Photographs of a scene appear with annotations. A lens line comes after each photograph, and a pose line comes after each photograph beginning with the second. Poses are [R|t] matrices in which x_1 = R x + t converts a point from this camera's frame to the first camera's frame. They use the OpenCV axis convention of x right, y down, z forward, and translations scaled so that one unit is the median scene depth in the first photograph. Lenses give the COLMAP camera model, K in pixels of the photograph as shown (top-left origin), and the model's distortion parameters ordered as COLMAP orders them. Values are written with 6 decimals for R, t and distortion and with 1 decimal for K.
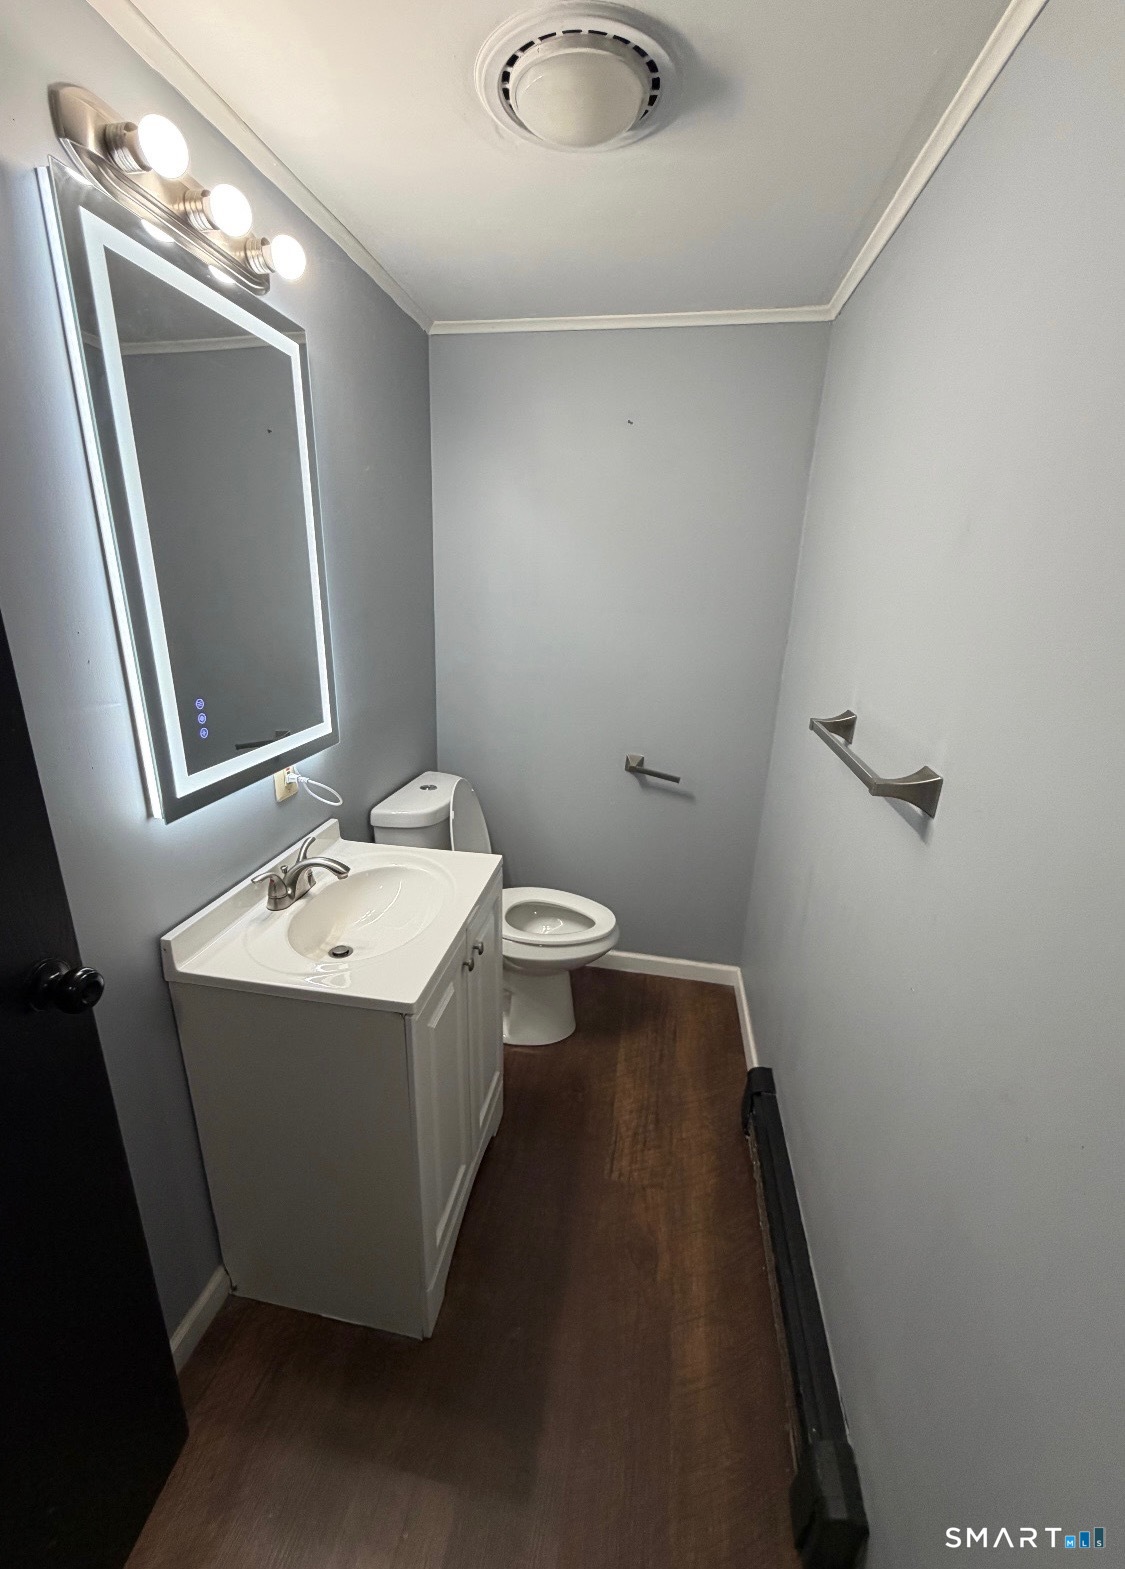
lens RADIAL K [[633.7, 0, 555.7], [0, 633.7, 788.2], [0, 0, 1]] dist [-0.000557, 0.000627]
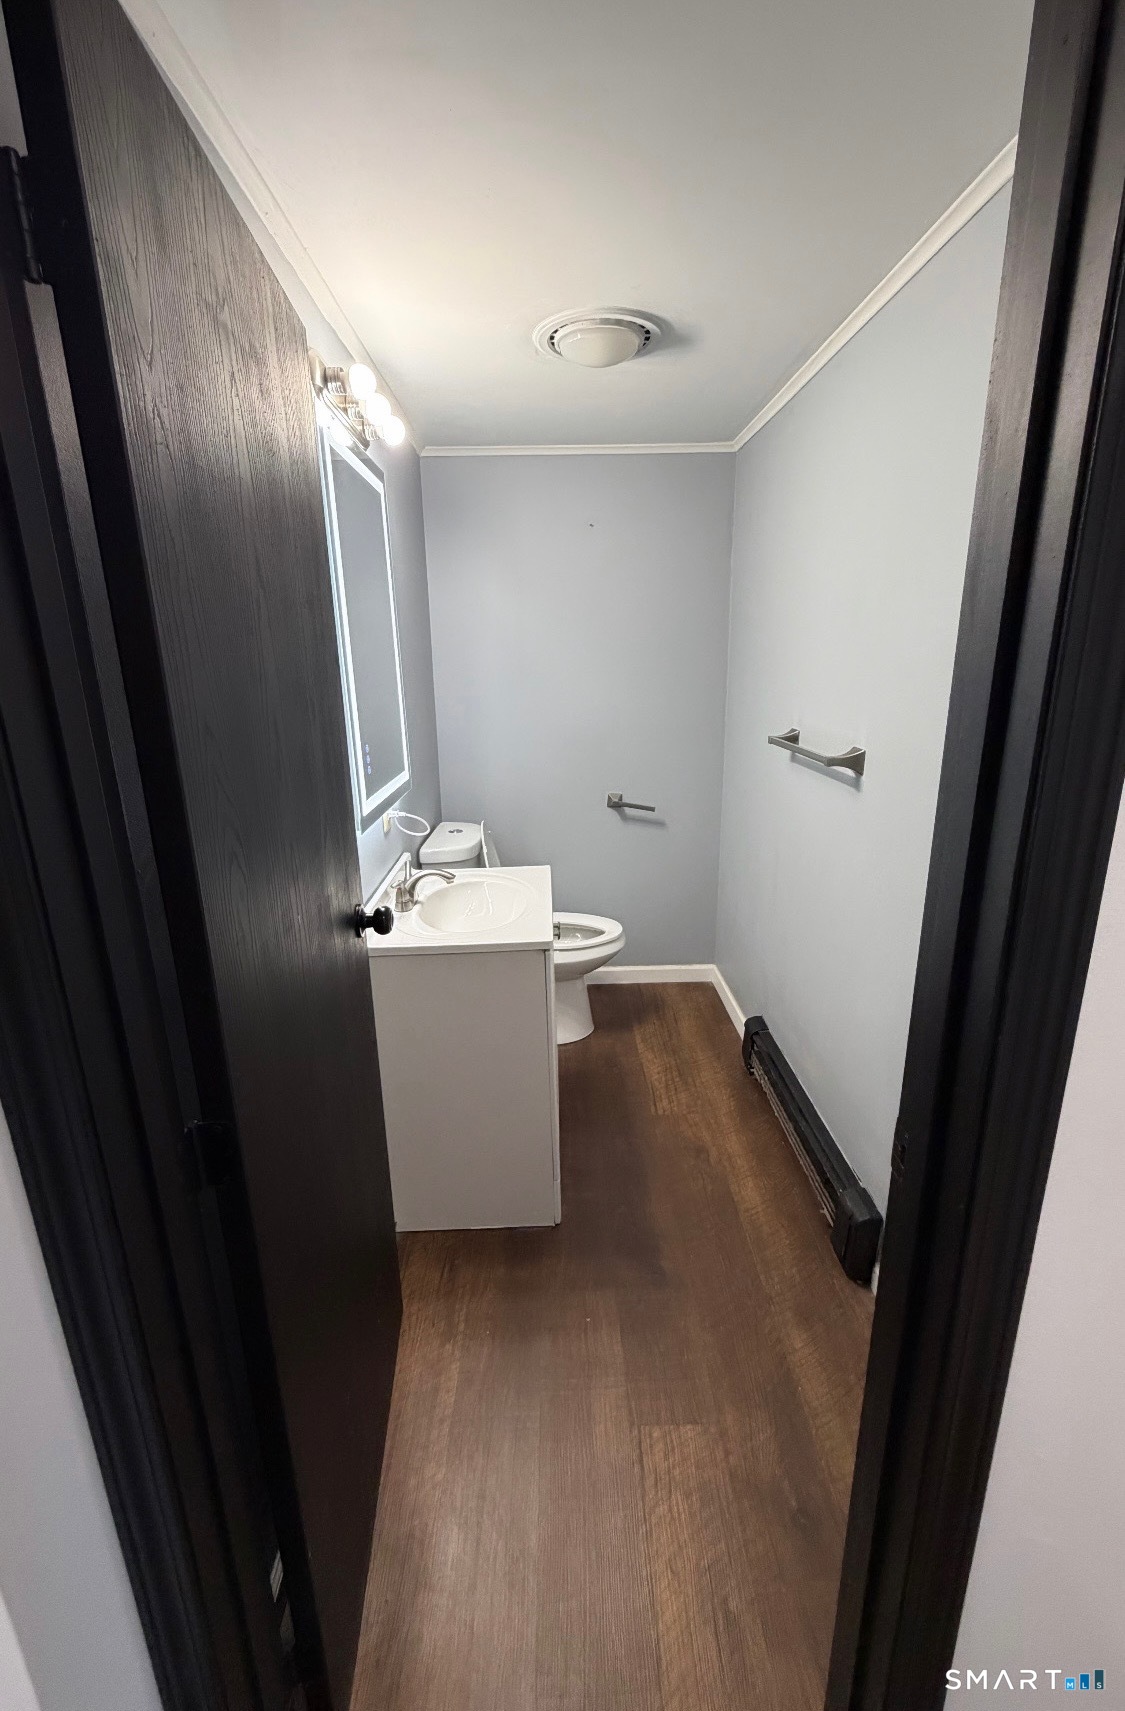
lens RADIAL K [[708.4, 0, 565.5], [0, 708.4, 850.0], [0, 0, 1]] dist [-0.000463, 0.000053]
pose [[0.976310, -0.101165, 0.191270, -0.298846], [0.110944, 0.992977, -0.041099, 0.127293], [-0.185769, 0.061346, 0.980677, -0.368548]]
